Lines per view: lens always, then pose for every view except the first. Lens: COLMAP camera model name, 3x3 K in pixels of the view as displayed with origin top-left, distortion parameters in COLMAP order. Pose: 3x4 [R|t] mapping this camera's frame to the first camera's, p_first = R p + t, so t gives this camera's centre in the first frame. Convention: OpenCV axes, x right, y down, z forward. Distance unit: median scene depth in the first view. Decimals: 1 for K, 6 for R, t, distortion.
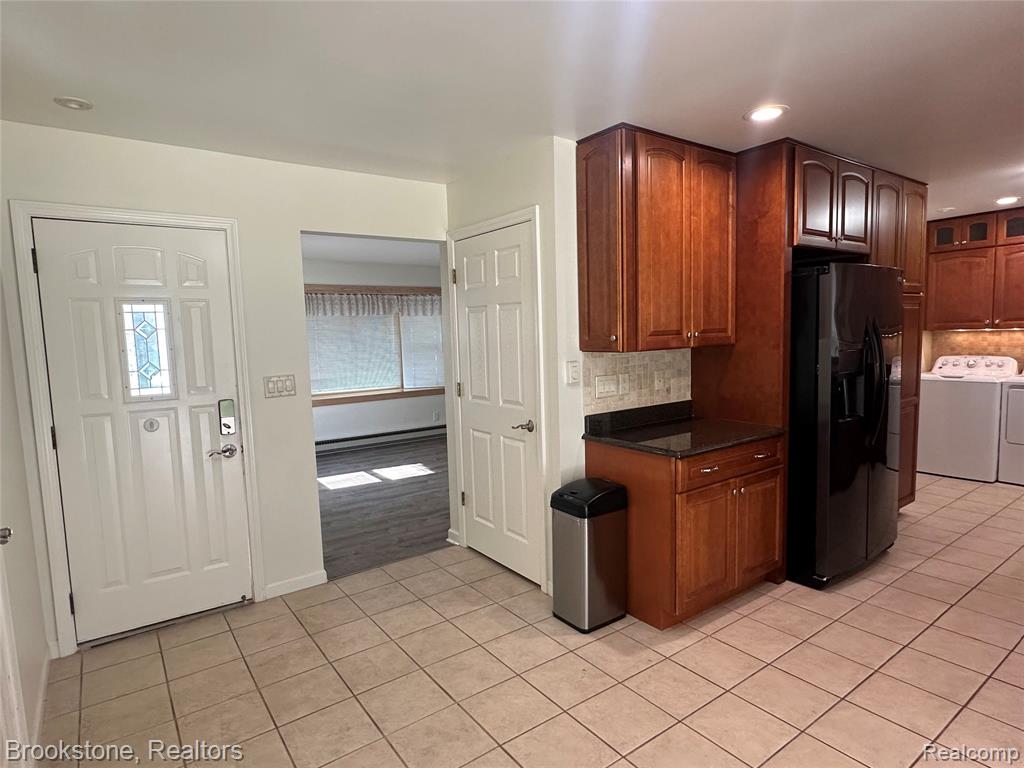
lens RADIAL K [[574.3, 0, 512.0], [0, 574.3, 387.5], [0, 0, 1]] dist [-0.005126, 0.001768]
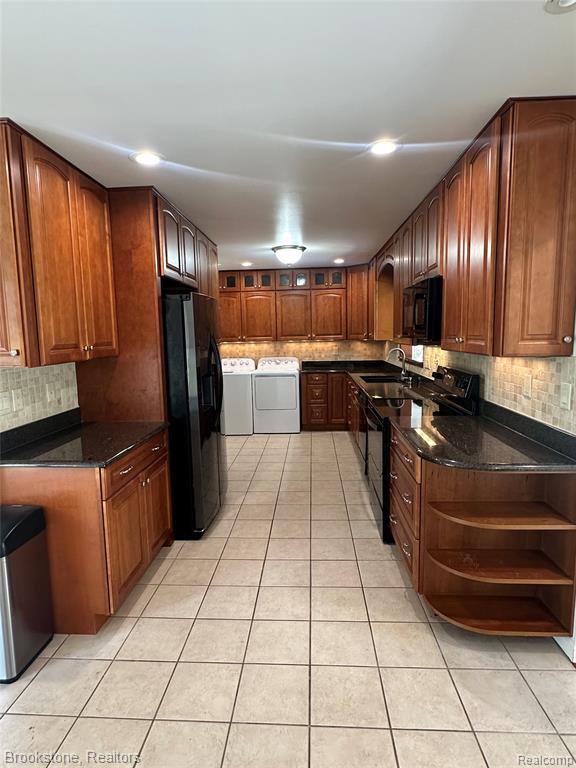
lens RADIAL K [[430.7, 0, 284.6], [0, 430.7, 385.1], [0, 0, 1]] dist [-0.005126, 0.001768]
pose [[0.635997, -0.076712, 0.767869, -0.072363], [0.077039, 0.996388, 0.035733, -0.022149], [-0.767837, 0.036430, 0.639609, 0.196659]]
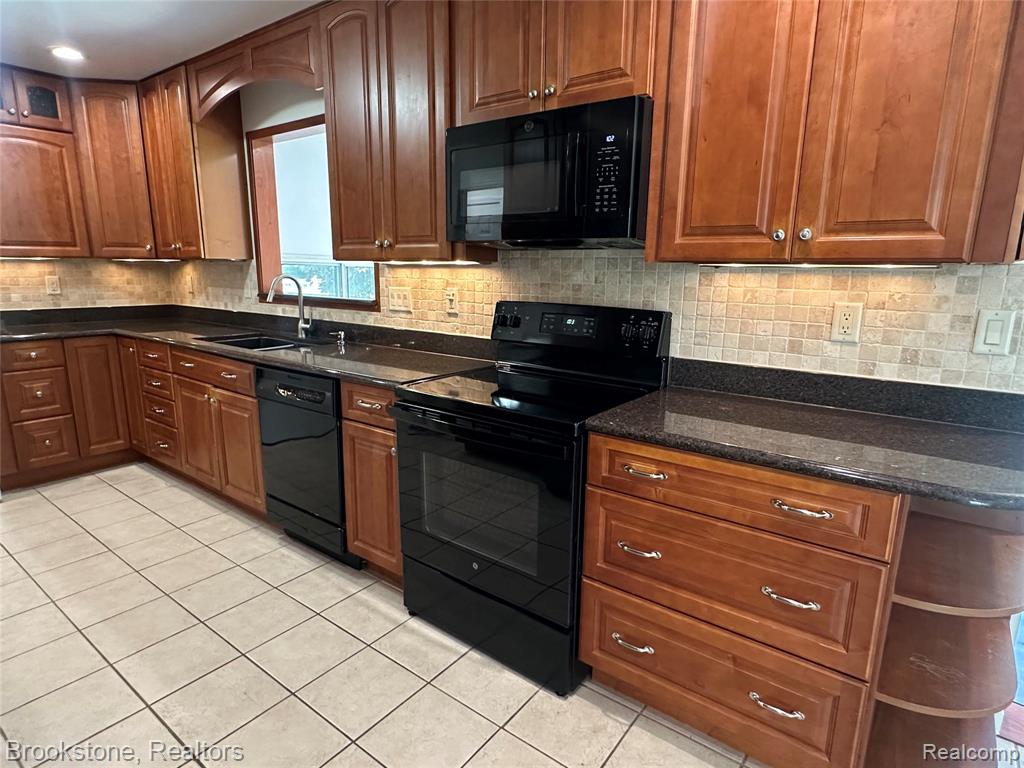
lens RADIAL K [[574.3, 0, 514.9], [0, 574.3, 388.9], [0, 0, 1]] dist [-0.005126, 0.001768]
pose [[-0.290918, -0.172863, 0.941002, 0.293925], [0.091024, 0.974080, 0.207081, -0.044304], [-0.952408, 0.145897, -0.267643, 0.791485]]
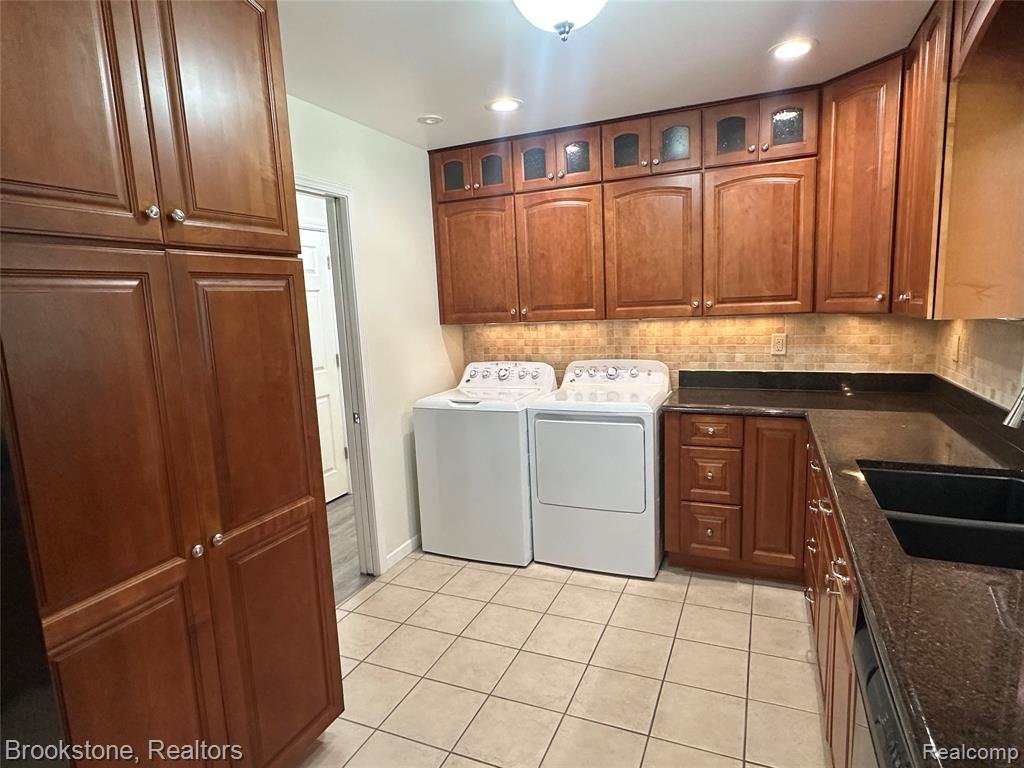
lens RADIAL K [[574.3, 0, 512.6], [0, 574.3, 388.0], [0, 0, 1]] dist [-0.005126, 0.001768]
pose [[0.861767, -0.082897, 0.500486, 0.820073], [0.066251, 0.996500, 0.050979, -0.100935], [-0.502960, -0.010774, 0.864242, 0.719404]]
